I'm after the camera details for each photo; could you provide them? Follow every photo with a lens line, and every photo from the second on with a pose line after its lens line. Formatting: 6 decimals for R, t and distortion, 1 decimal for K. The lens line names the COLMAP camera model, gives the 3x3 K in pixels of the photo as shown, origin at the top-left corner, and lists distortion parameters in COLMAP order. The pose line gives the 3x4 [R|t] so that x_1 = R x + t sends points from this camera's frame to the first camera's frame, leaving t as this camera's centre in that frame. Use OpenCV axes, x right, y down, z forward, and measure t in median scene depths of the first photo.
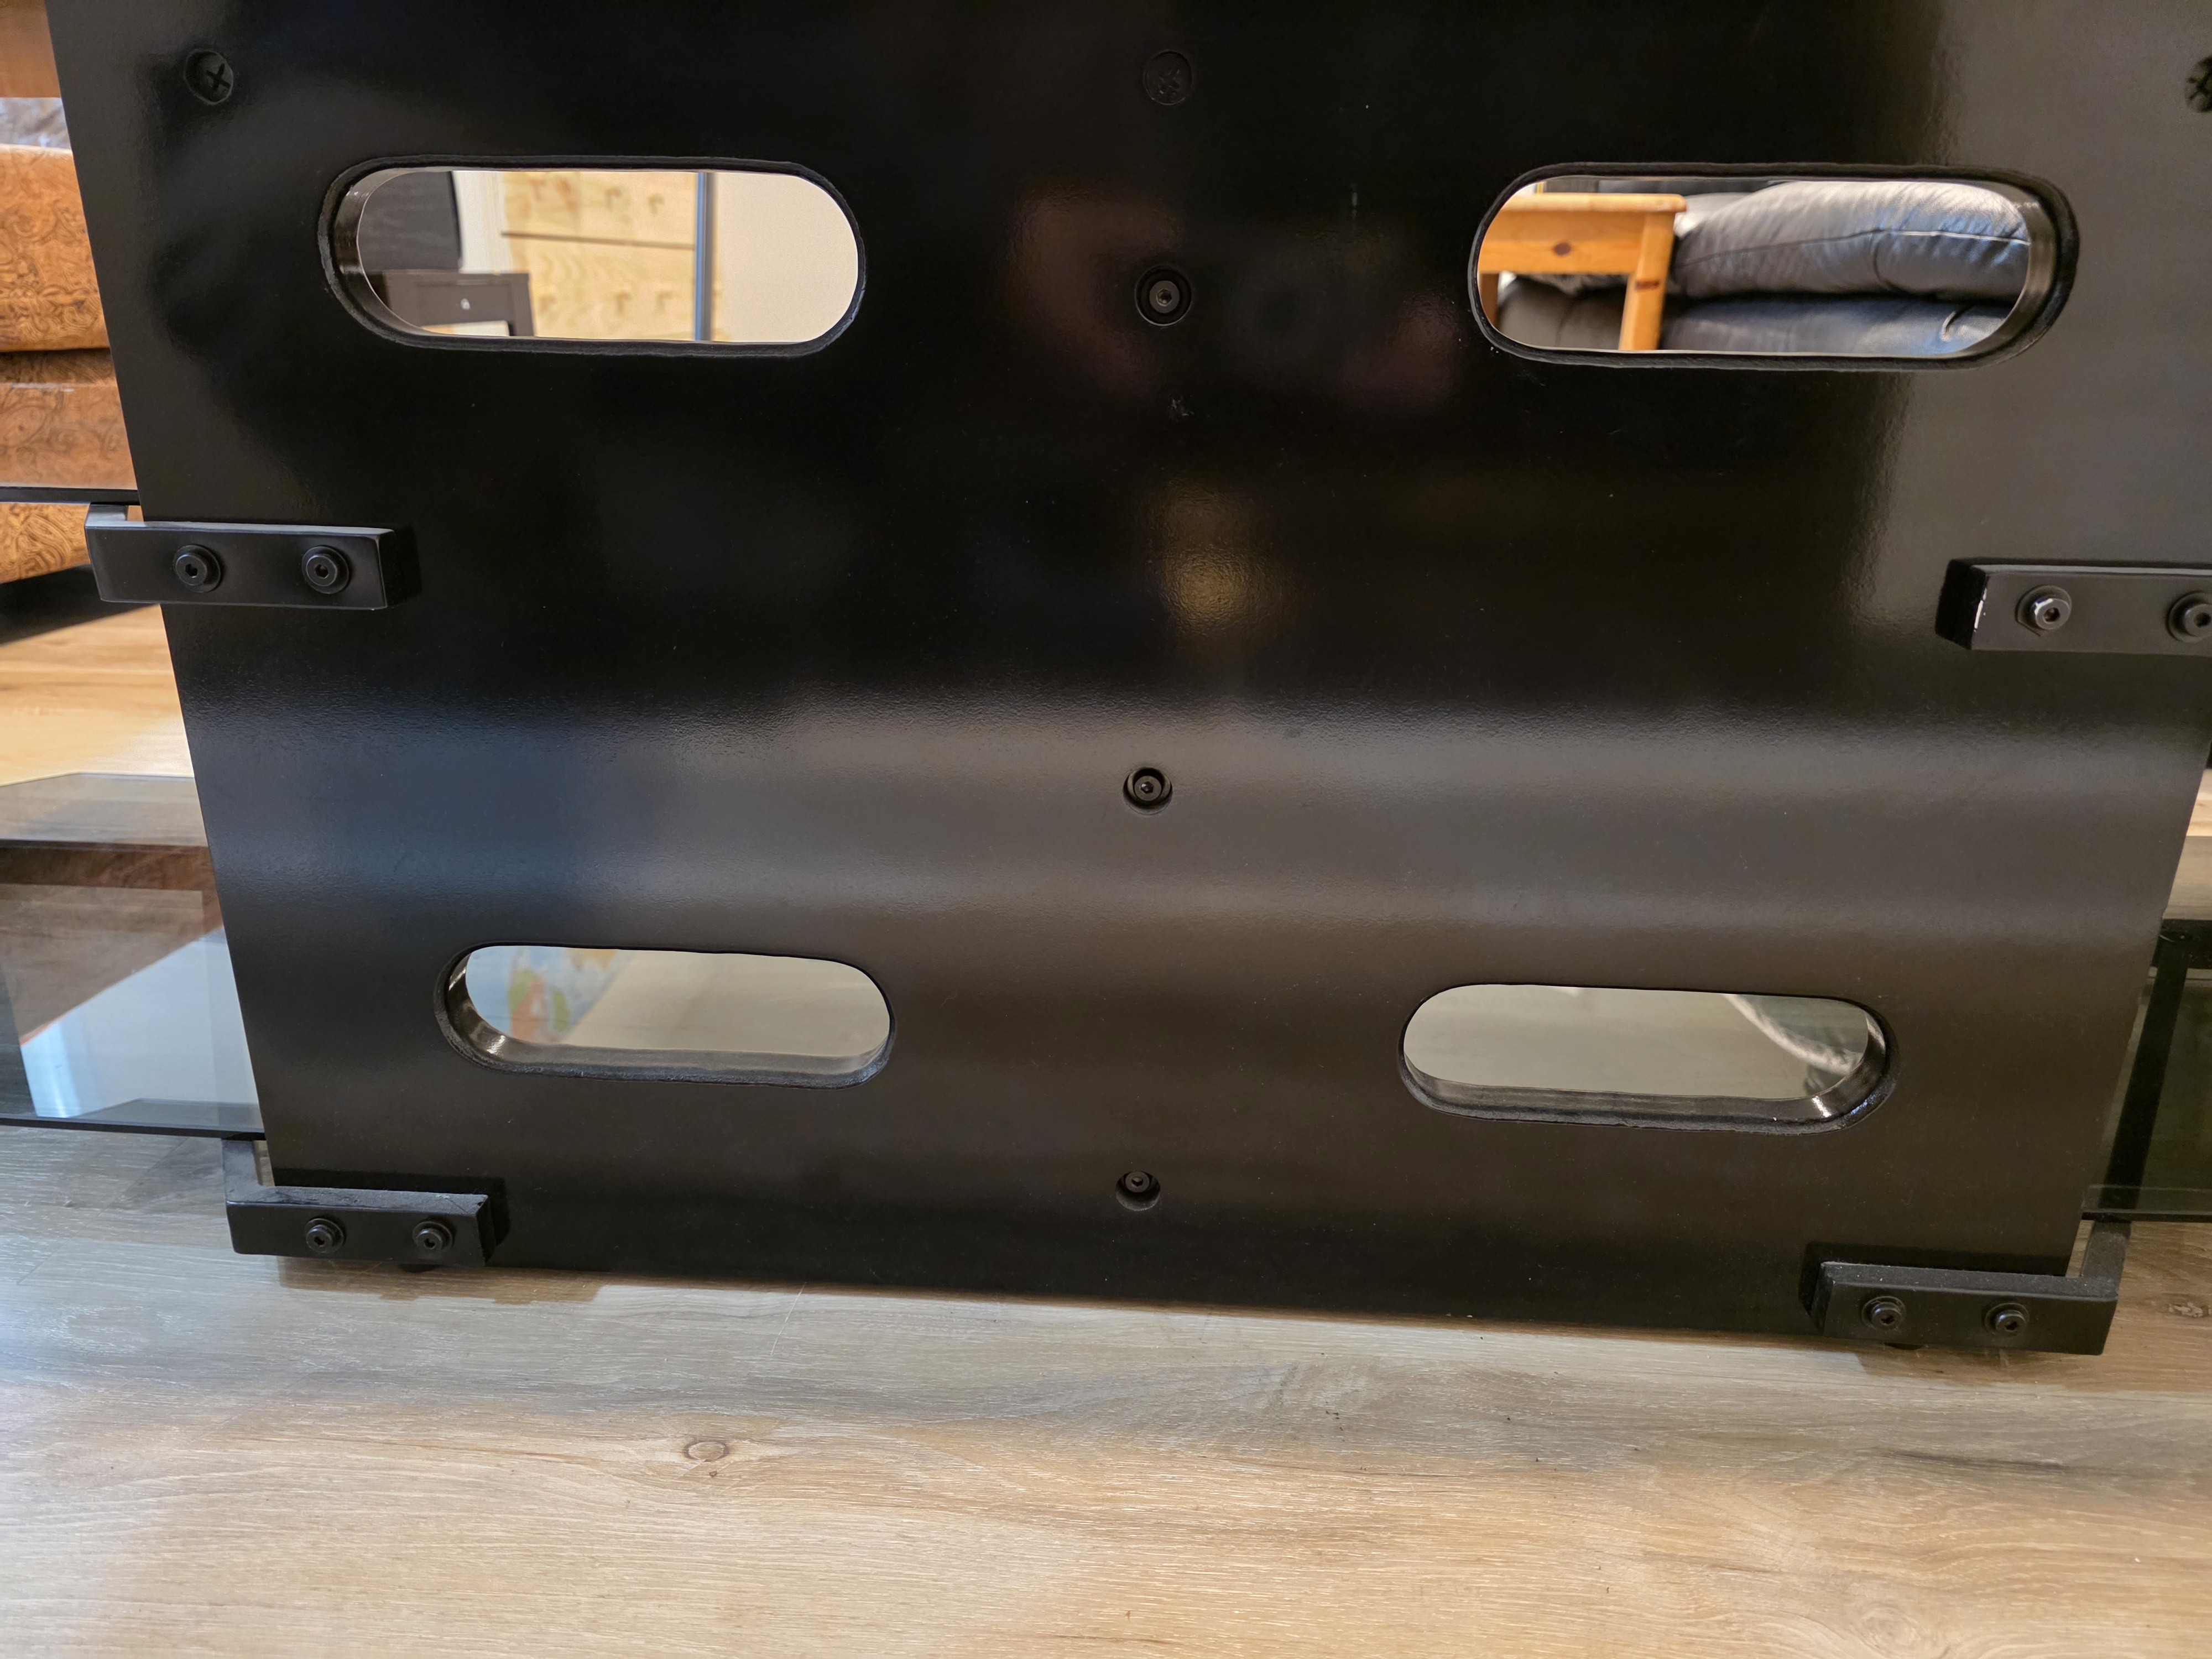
lens RADIAL K [[1585.8, 0, 1106.0], [0, 1585.8, 829.5], [0, 0, 1]] dist [0.033196, -0.039170]
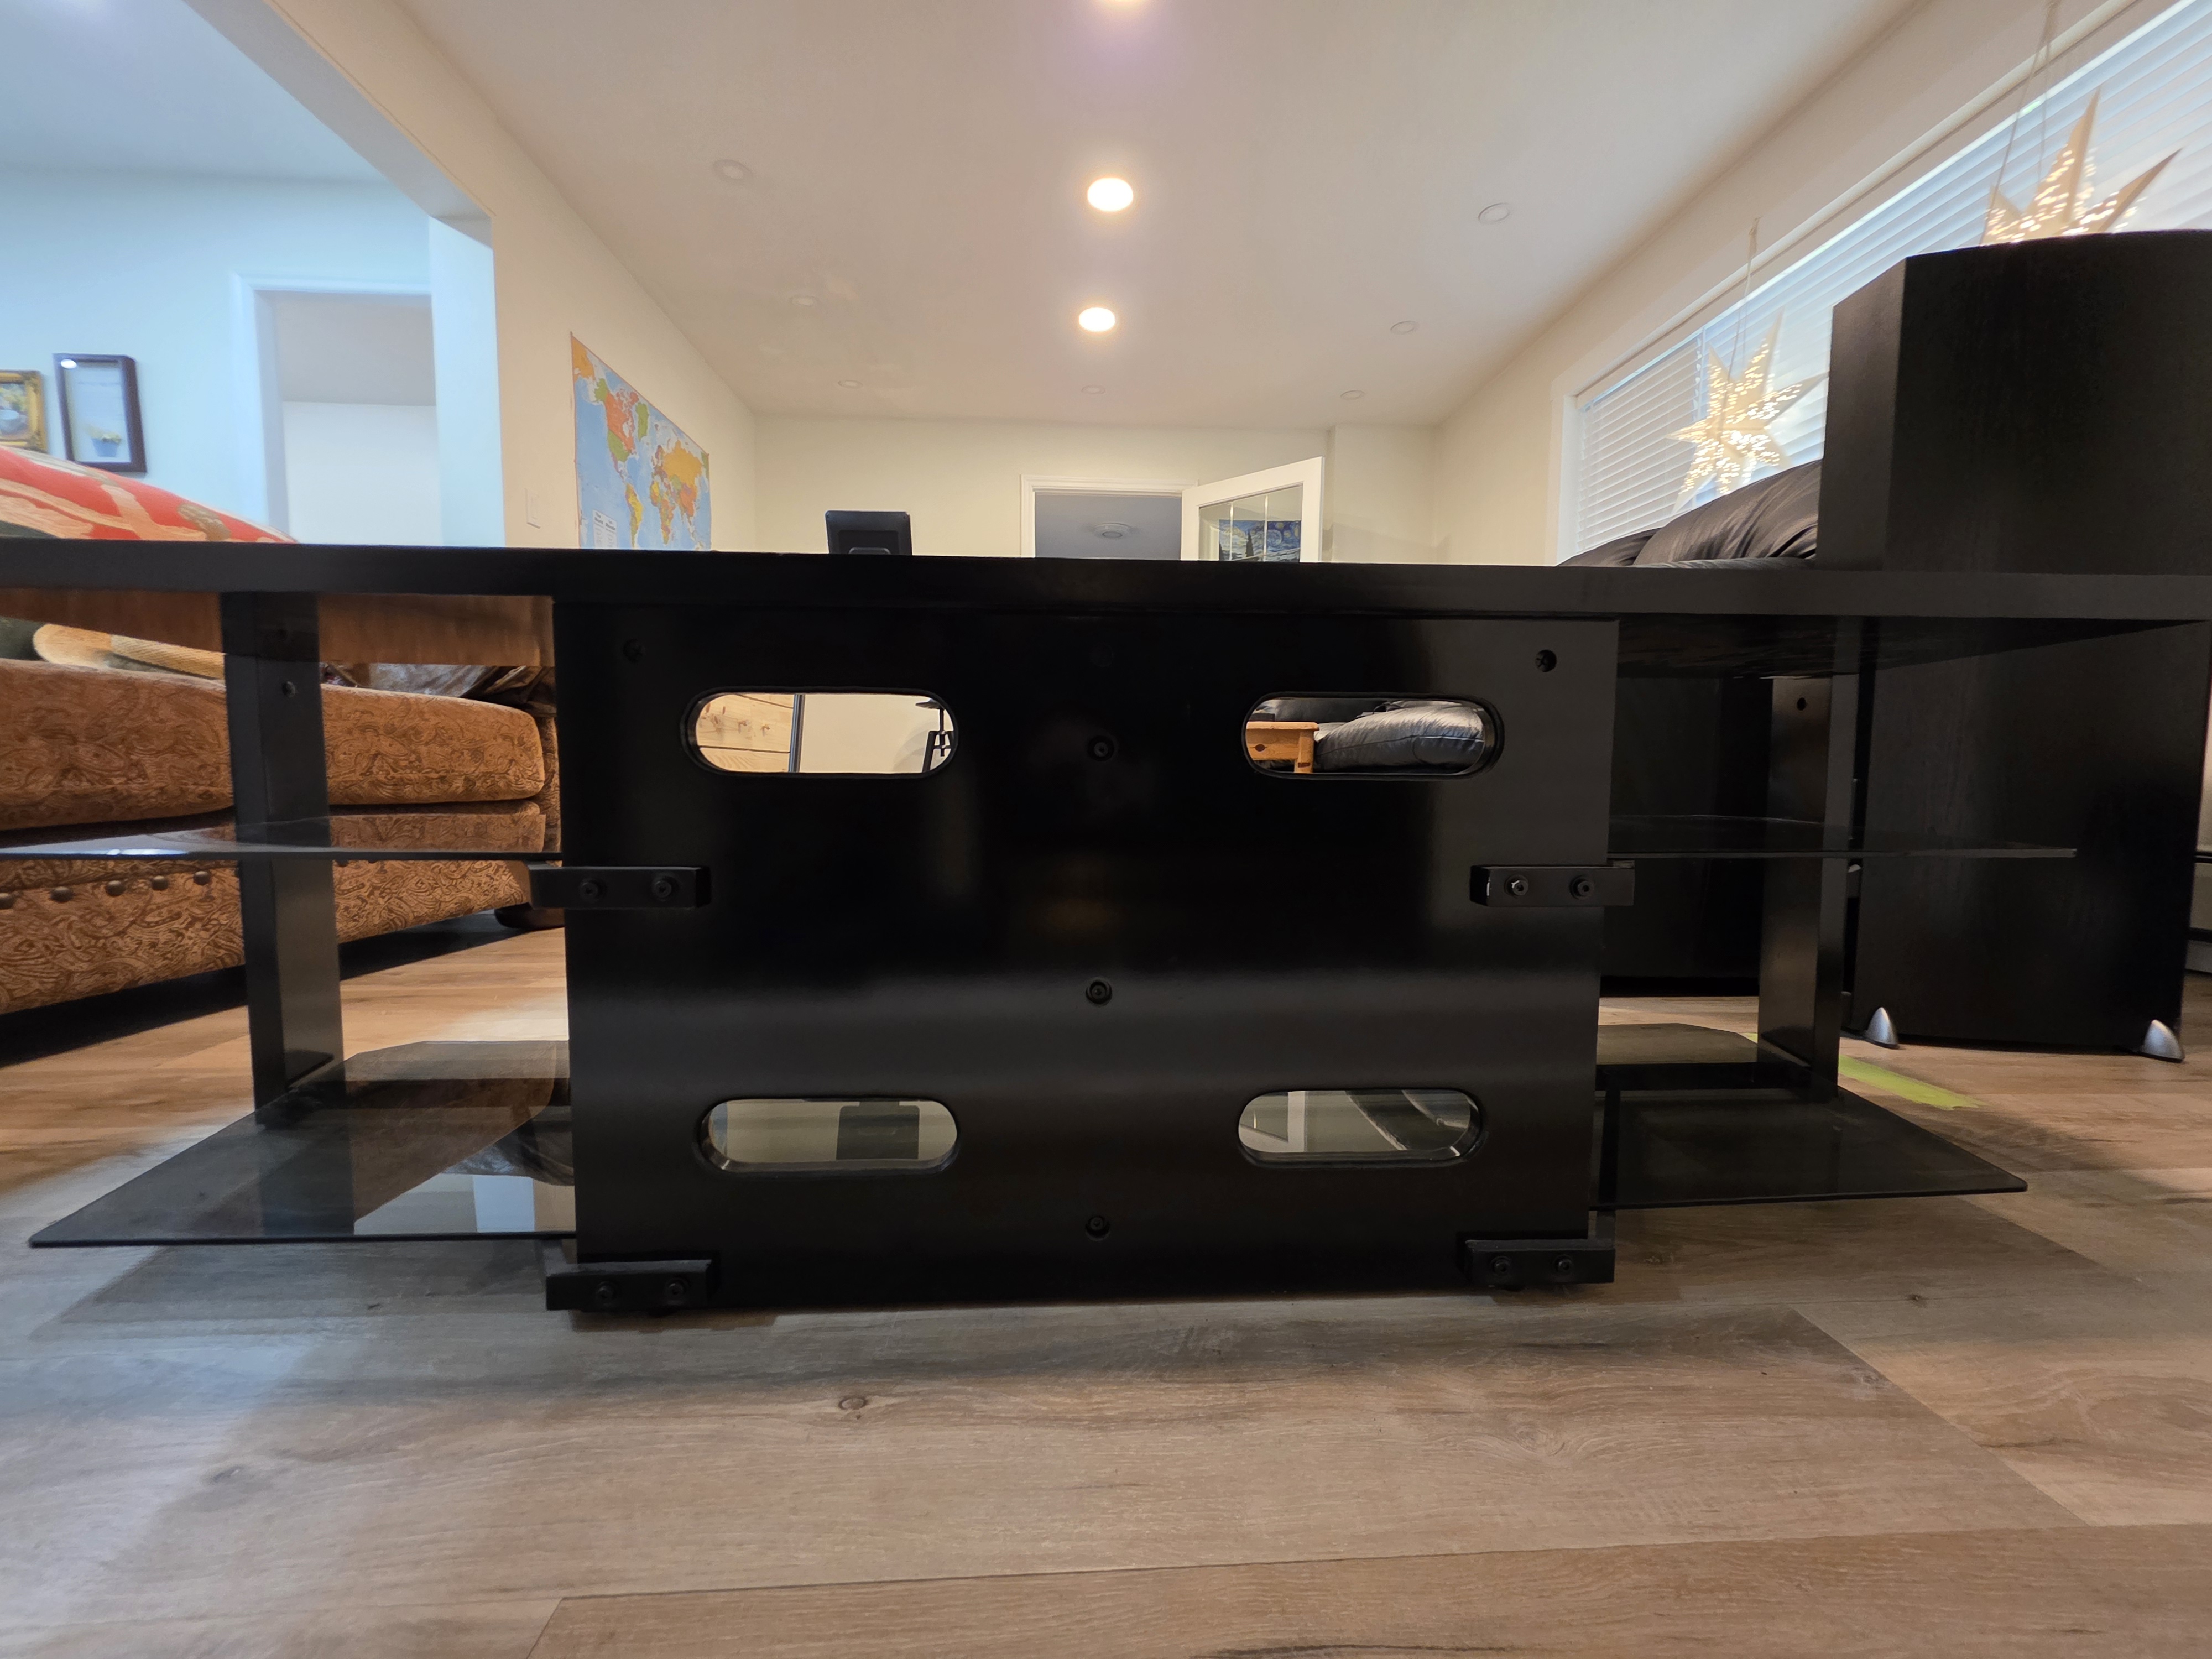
lens RADIAL K [[998.2, 0, 1106.0], [0, 998.2, 829.5], [0, 0, 1]] dist [0.003813, 0.000338]
pose [[0.990841, -0.013147, 0.134395, -0.119301], [0.051042, 0.957876, -0.282610, 0.121453], [-0.125018, 0.286882, 0.949773, -0.196419]]
